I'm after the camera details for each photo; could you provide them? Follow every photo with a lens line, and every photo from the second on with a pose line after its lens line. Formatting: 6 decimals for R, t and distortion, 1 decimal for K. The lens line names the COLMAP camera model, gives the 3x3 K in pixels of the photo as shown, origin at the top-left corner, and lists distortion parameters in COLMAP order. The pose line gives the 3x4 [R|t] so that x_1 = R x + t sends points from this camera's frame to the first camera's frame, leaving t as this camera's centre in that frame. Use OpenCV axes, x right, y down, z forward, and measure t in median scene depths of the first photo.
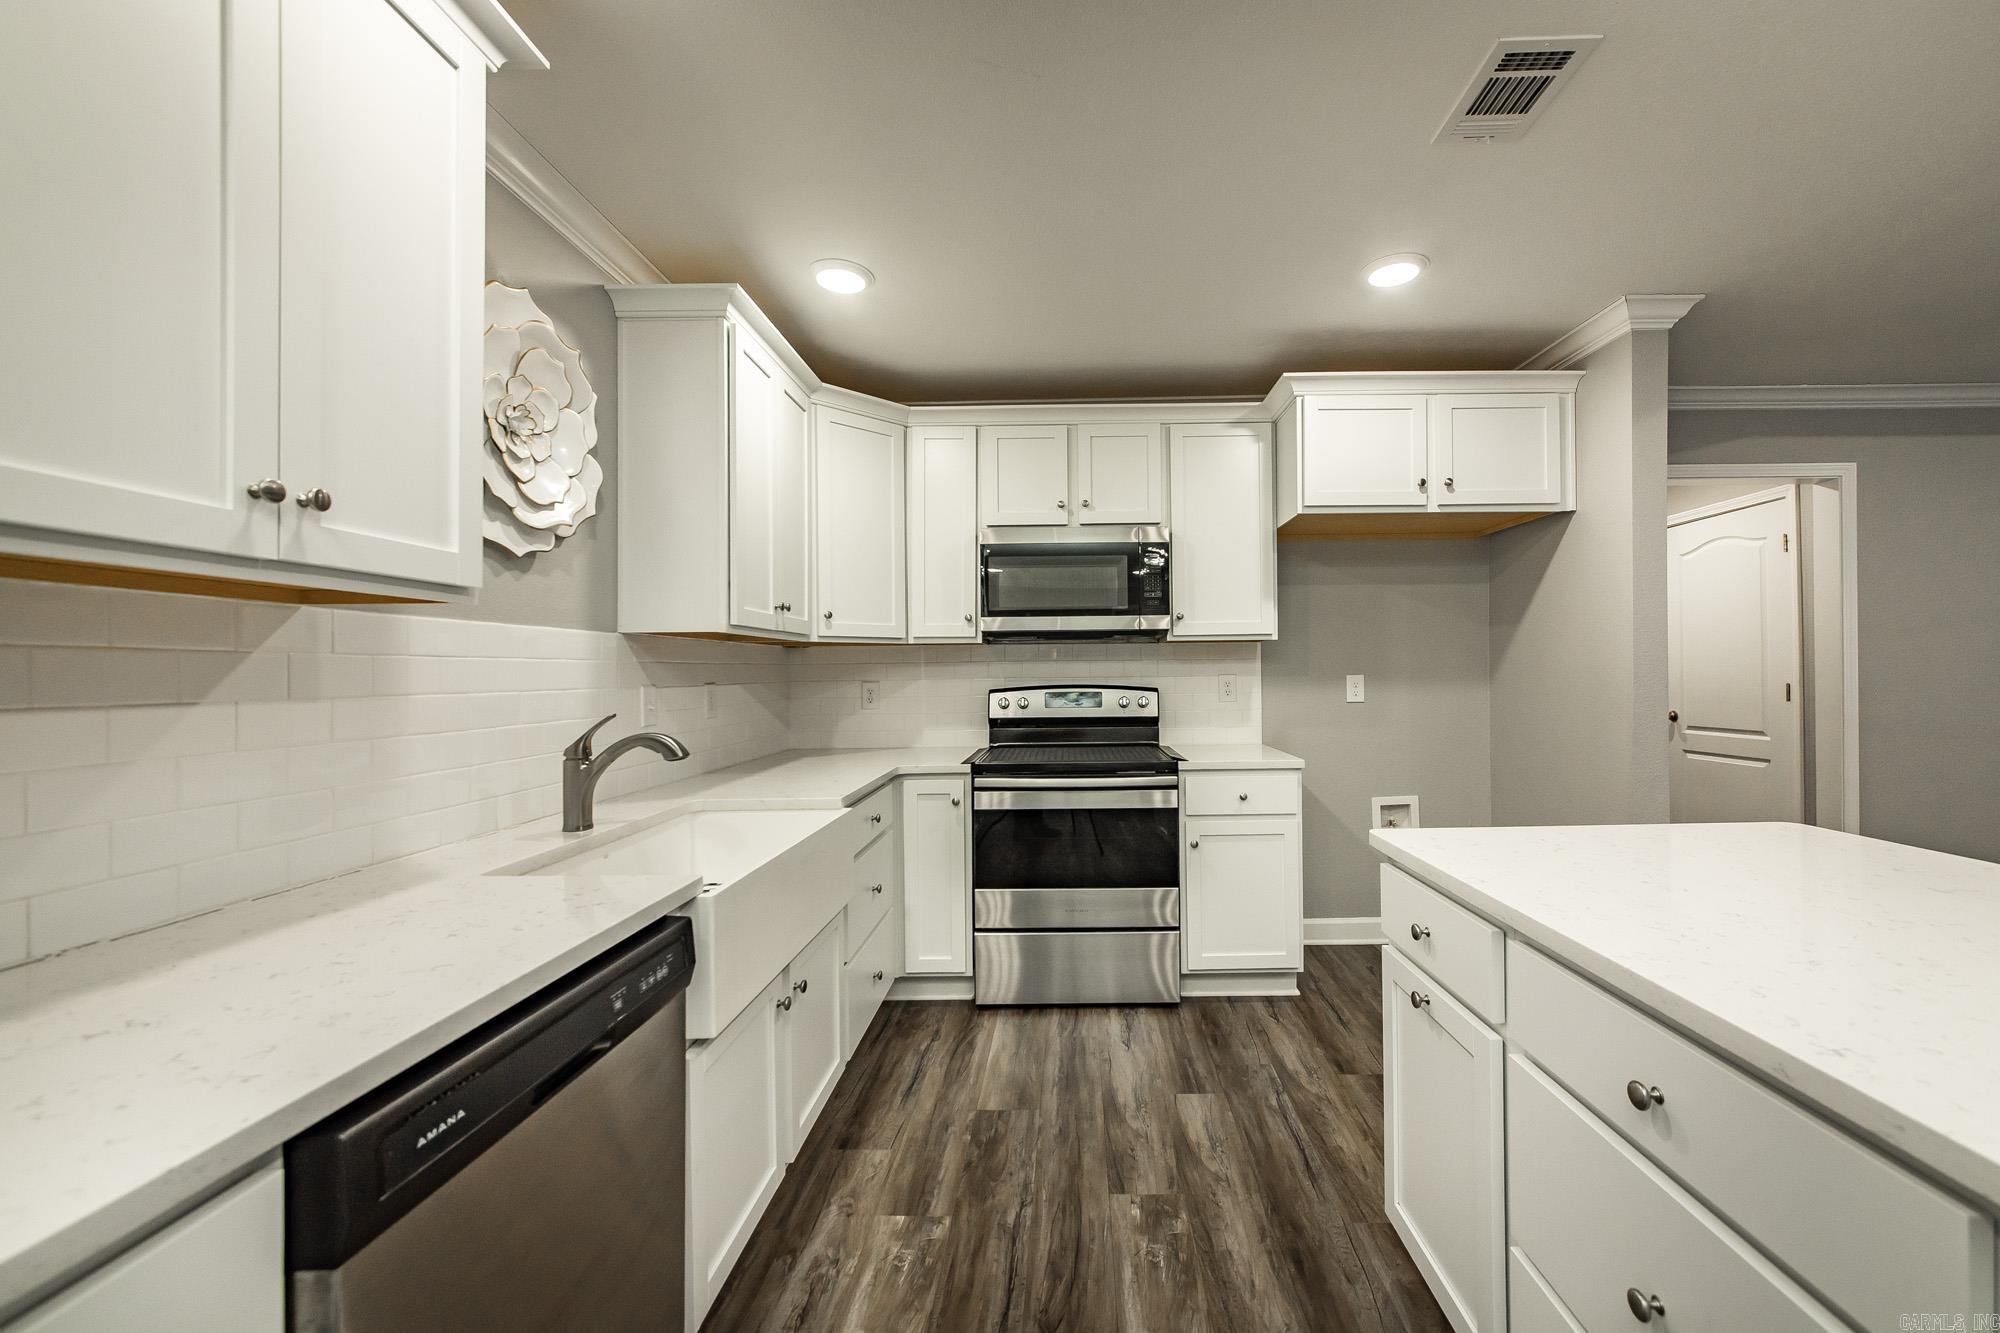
lens RADIAL K [[760.3, 0, 1059.7], [0, 760.3, 686.8], [0, 0, 1]] dist [-0.021220, -0.000178]
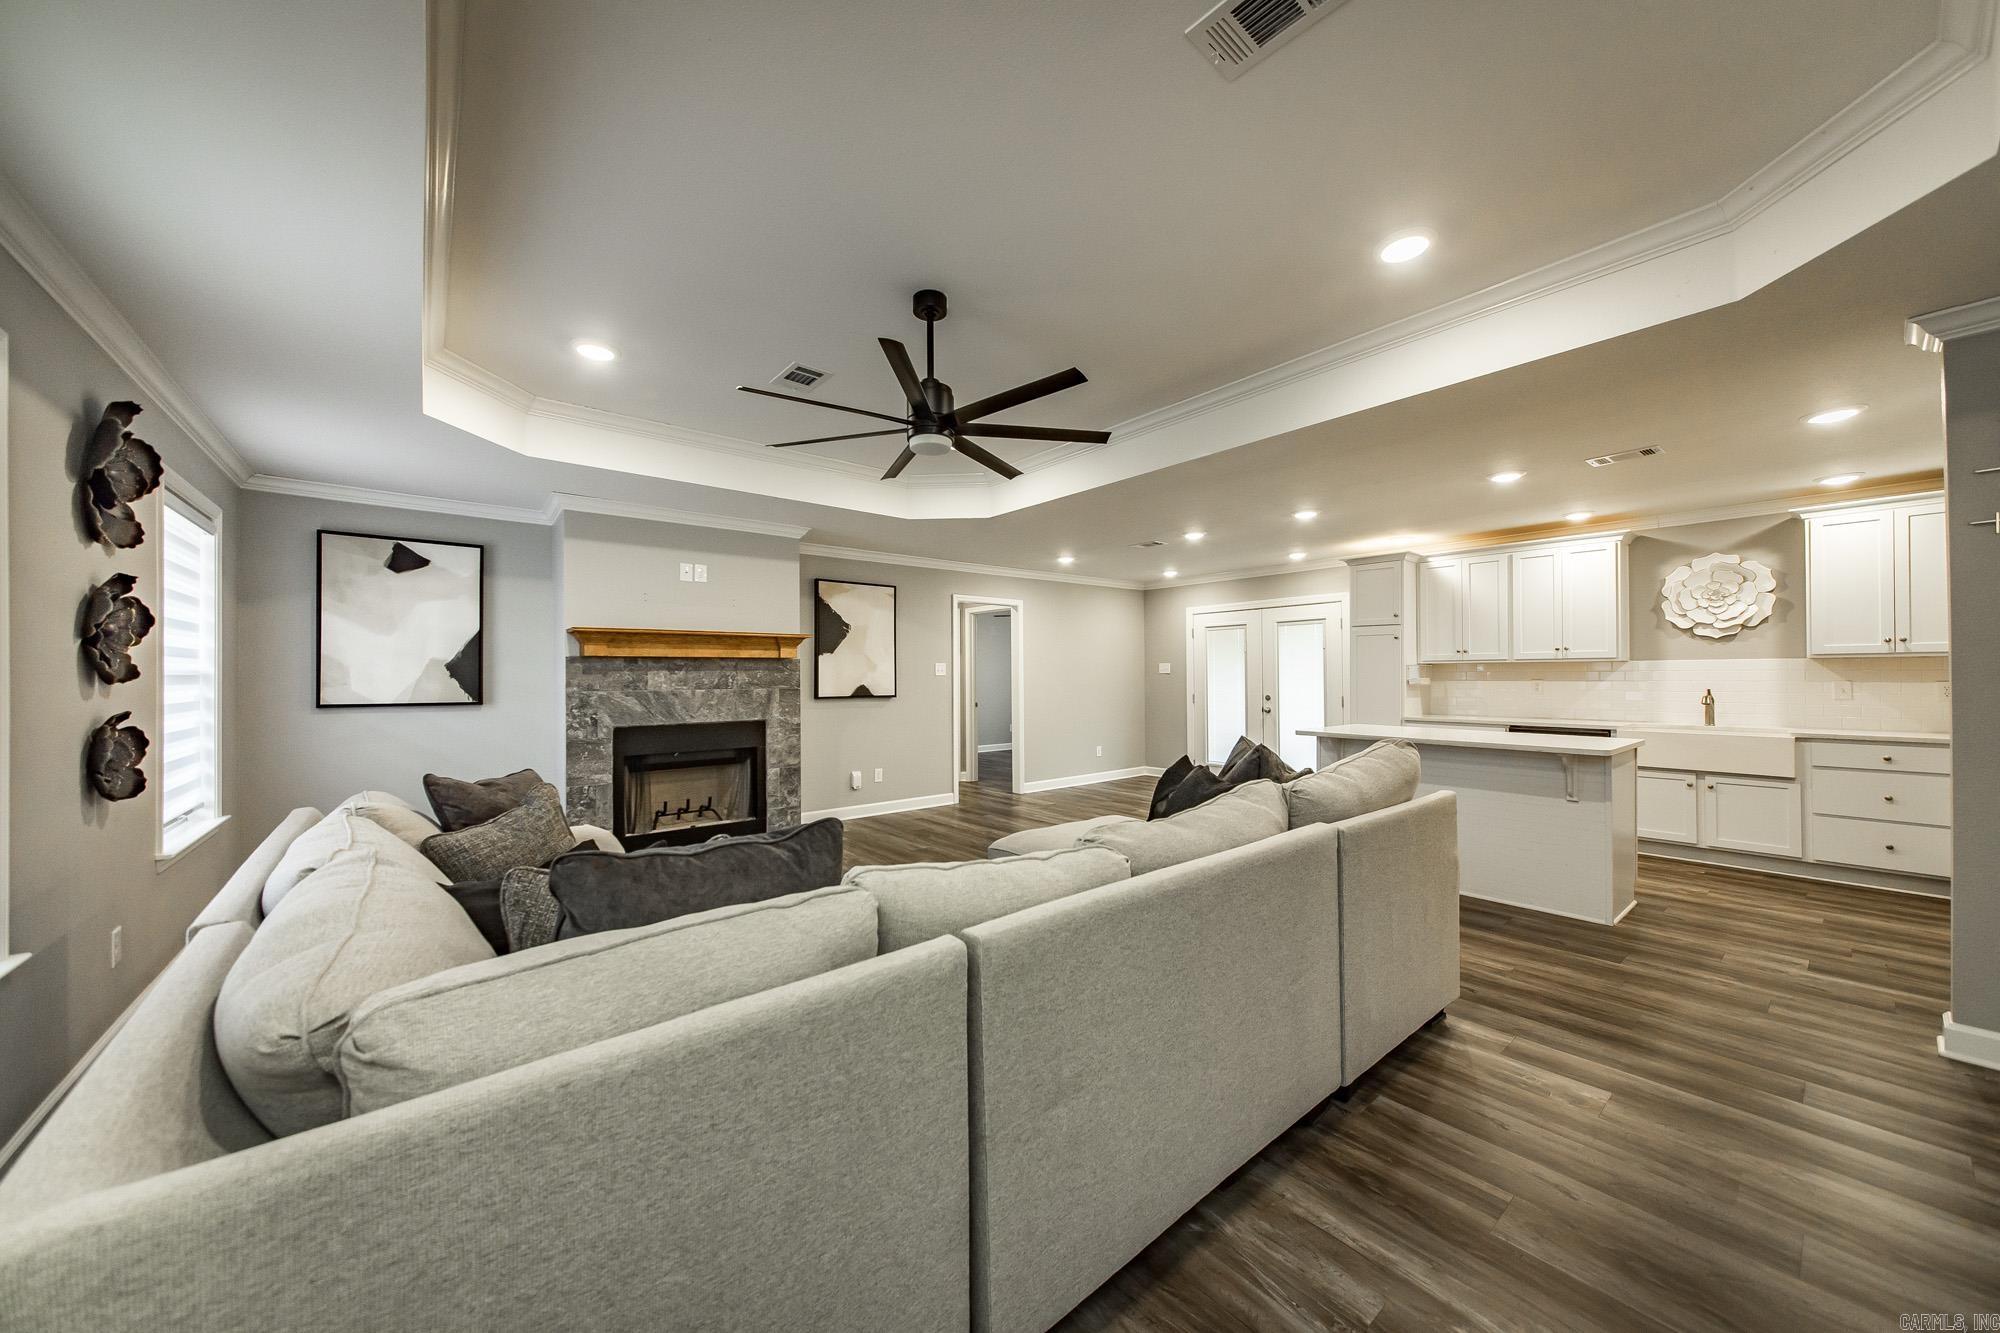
lens RADIAL K [[712.8, 0, 994.6], [0, 712.8, 670.1], [0, 0, 1]] dist [-0.000771, 0.000553]
pose [[-0.779026, 0.009283, -0.626923, 2.148489], [0.000145, 0.999893, 0.014626, -0.050586], [0.626991, 0.011303, -0.778944, 0.871899]]
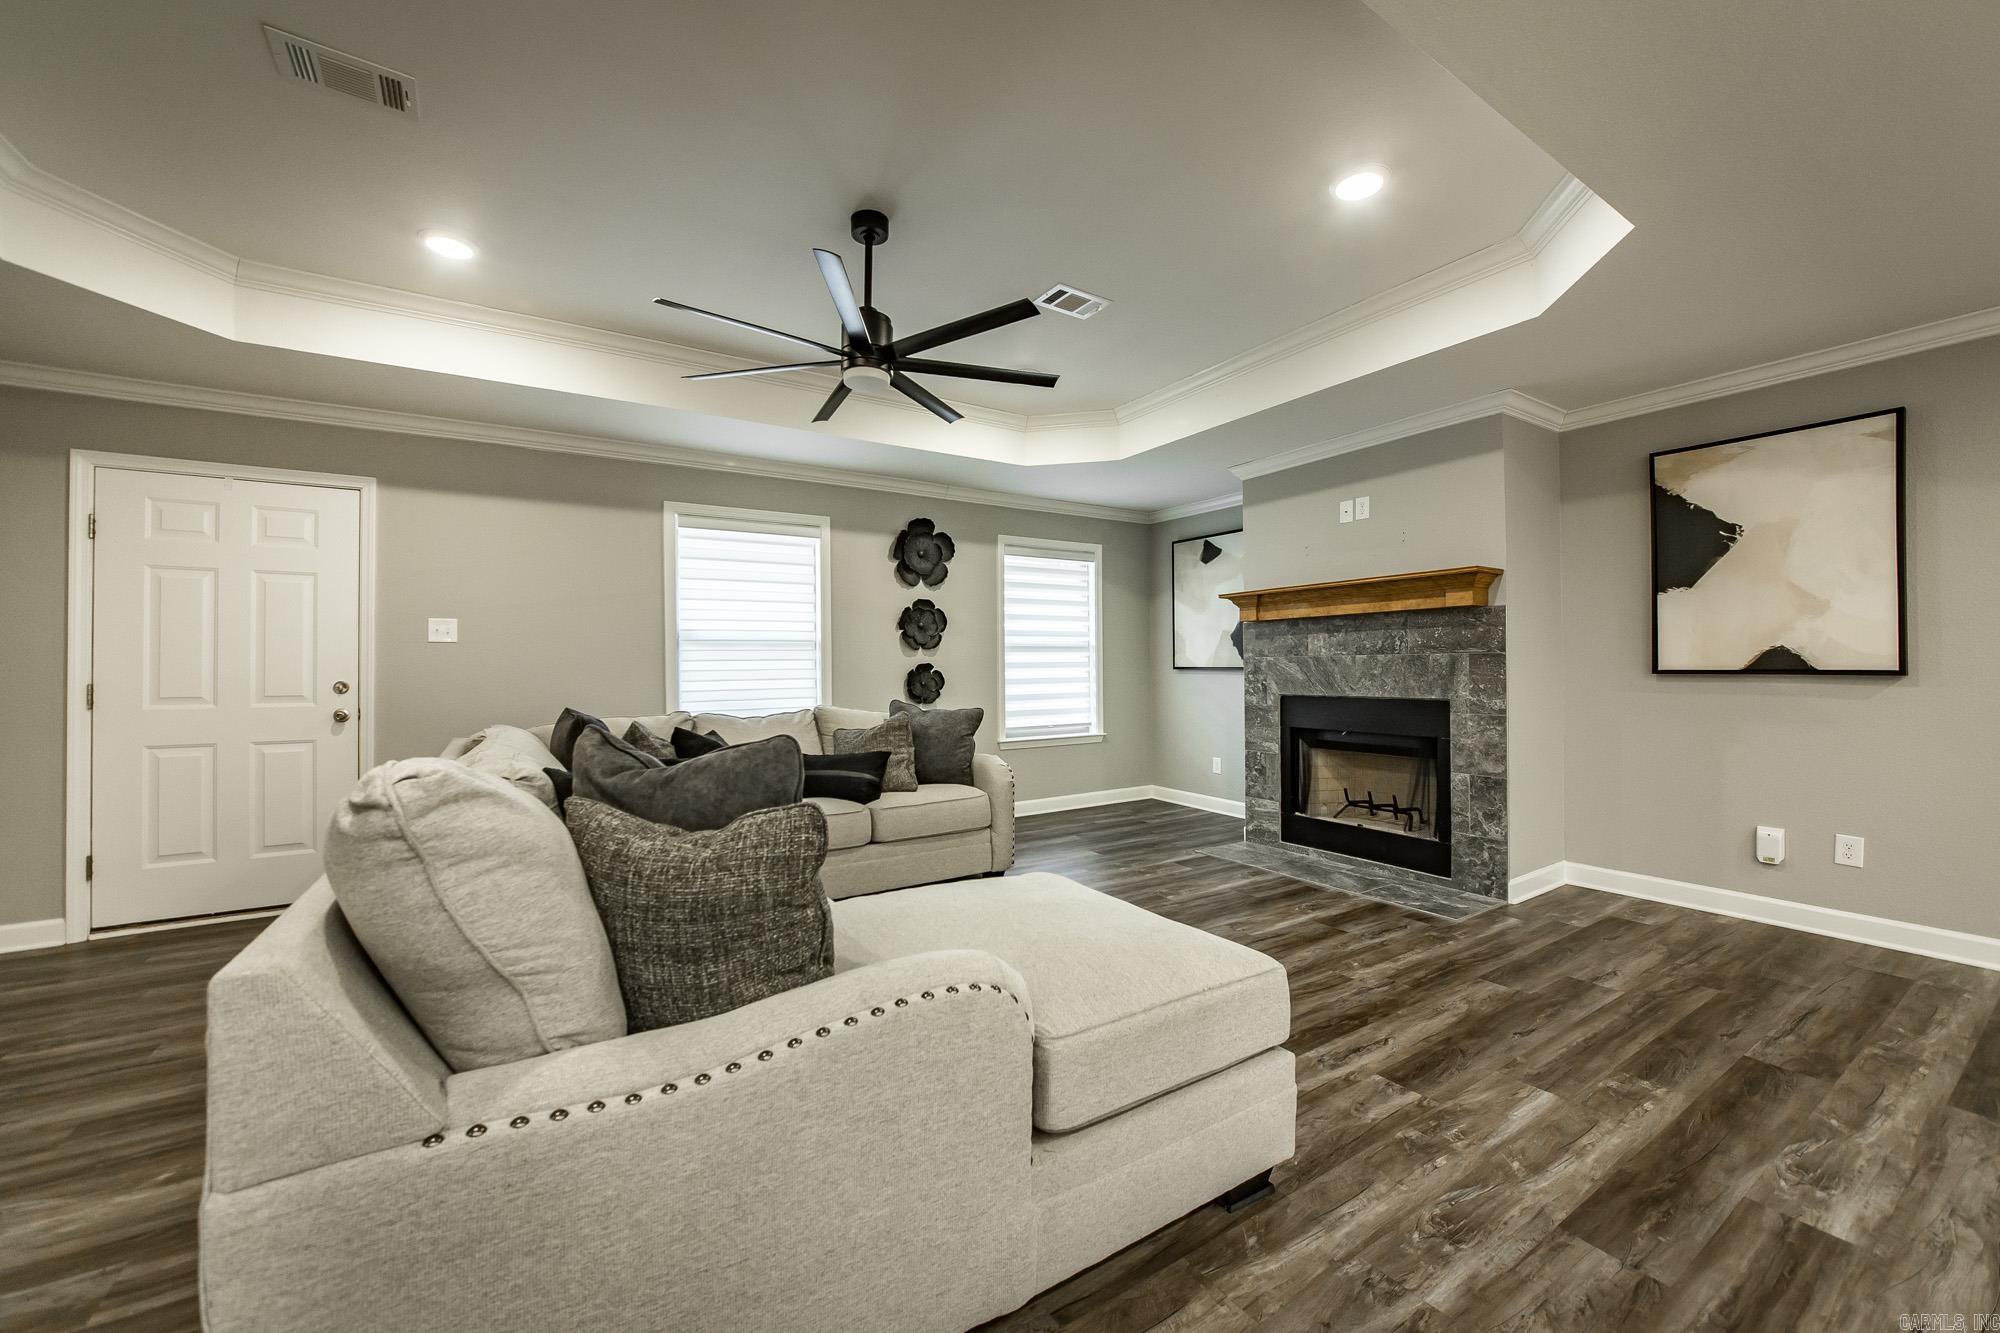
lens RADIAL K [[743.7, 0, 1001.9], [0, 743.7, 662.4], [0, 0, 1]] dist [-0.017531, 0.000764]
pose [[-0.538003, 0.018587, 0.842738, 0.691519], [0.032539, 0.999470, -0.001270, 0.019855], [-0.842315, 0.026738, -0.538323, 0.398912]]
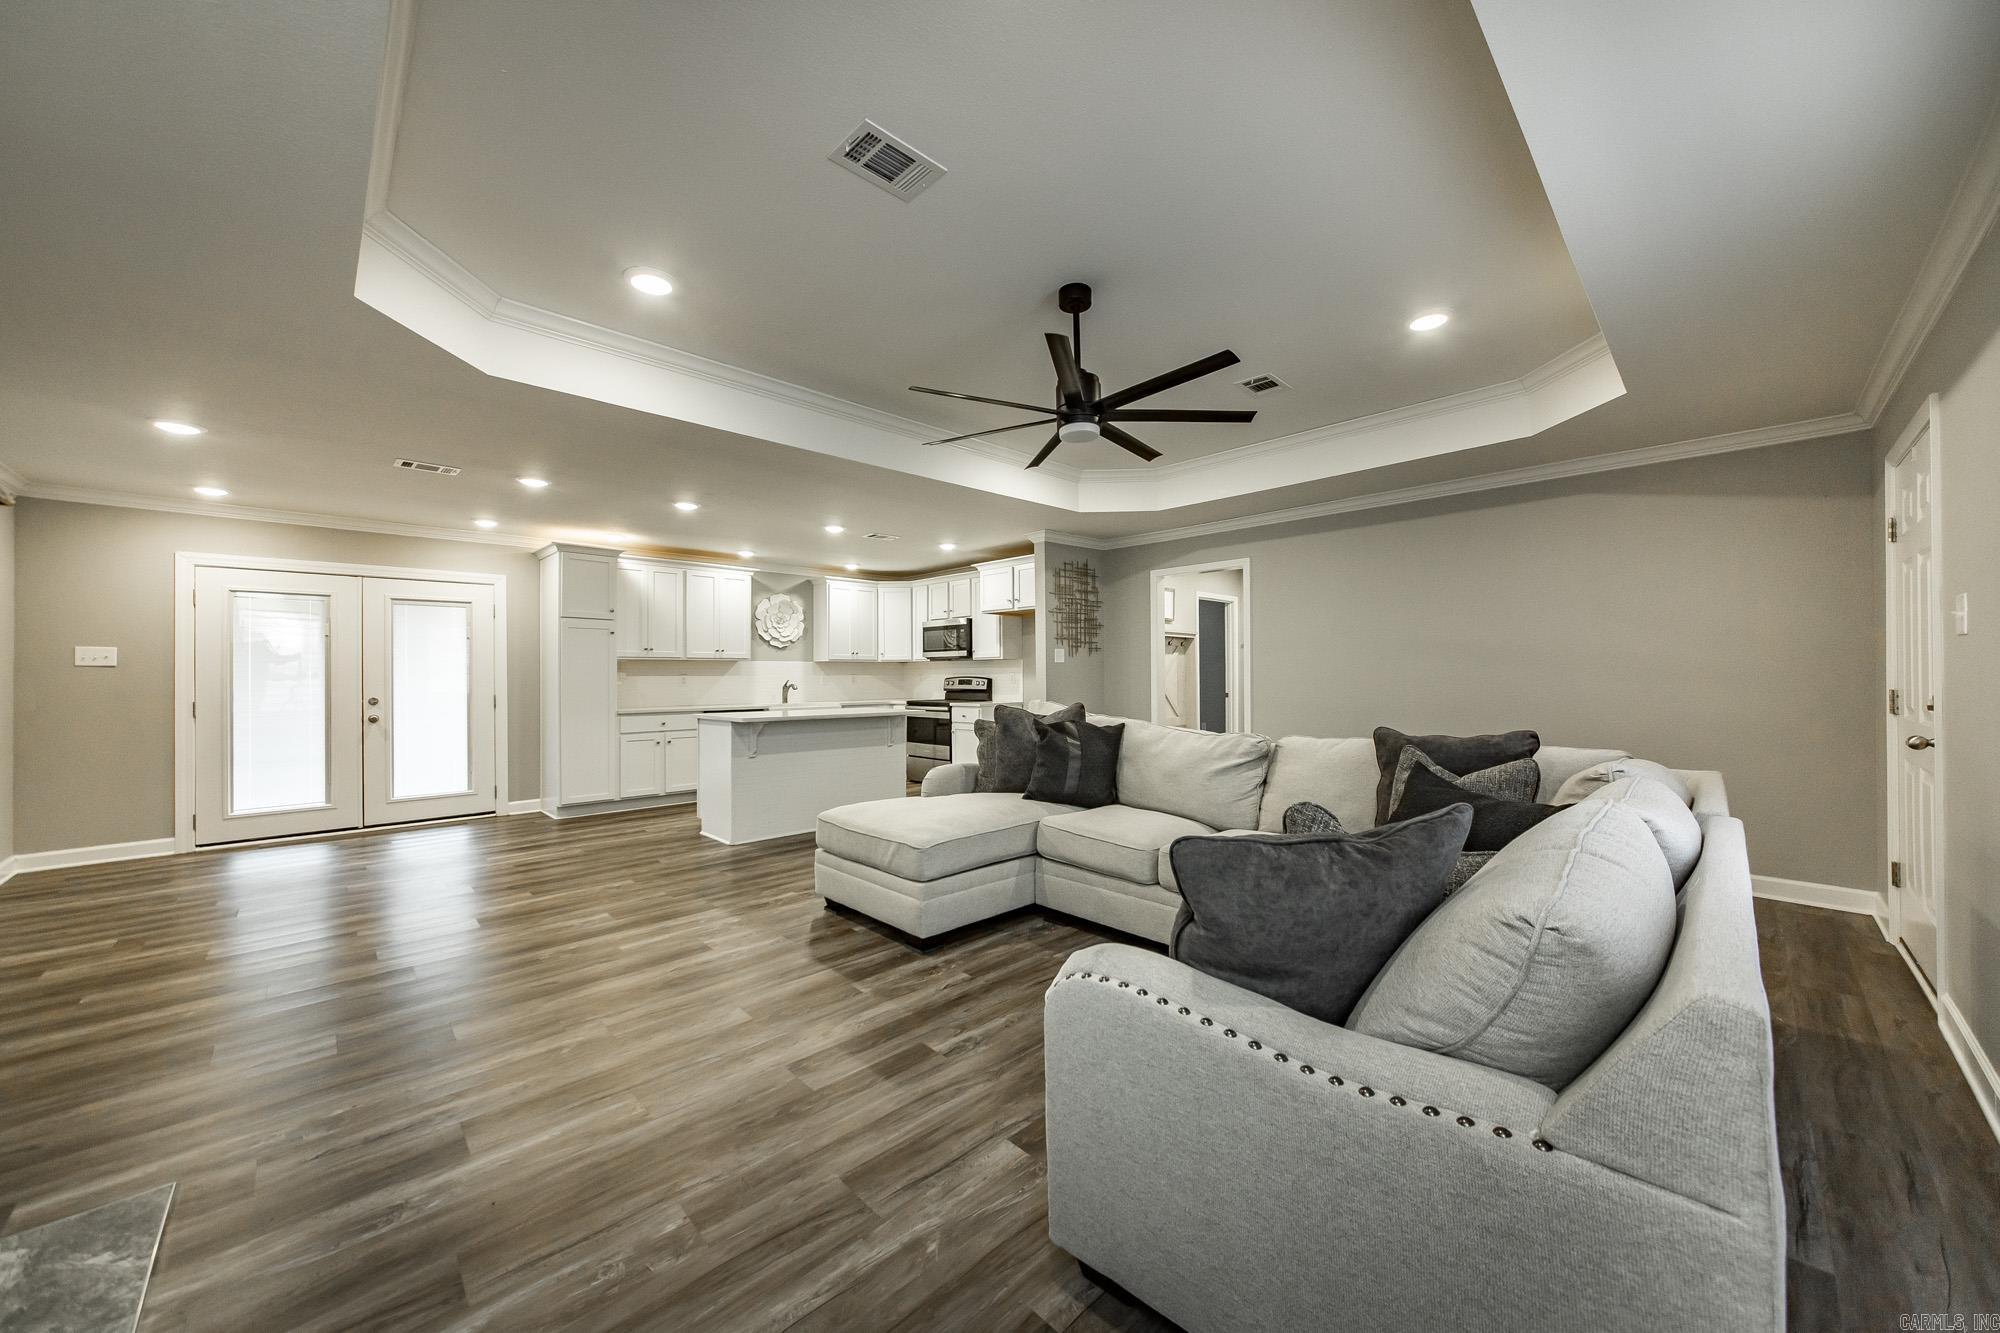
lens RADIAL K [[736.1, 0, 1001.5], [0, 736.1, 673.9], [0, 0, 1]] dist [-0.007382, 0.000722]
pose [[0.698717, 0.004940, -0.715381, 2.287346], [-0.015926, 0.999836, -0.008651, 0.010764], [0.715221, 0.017438, 0.698681, -0.814599]]
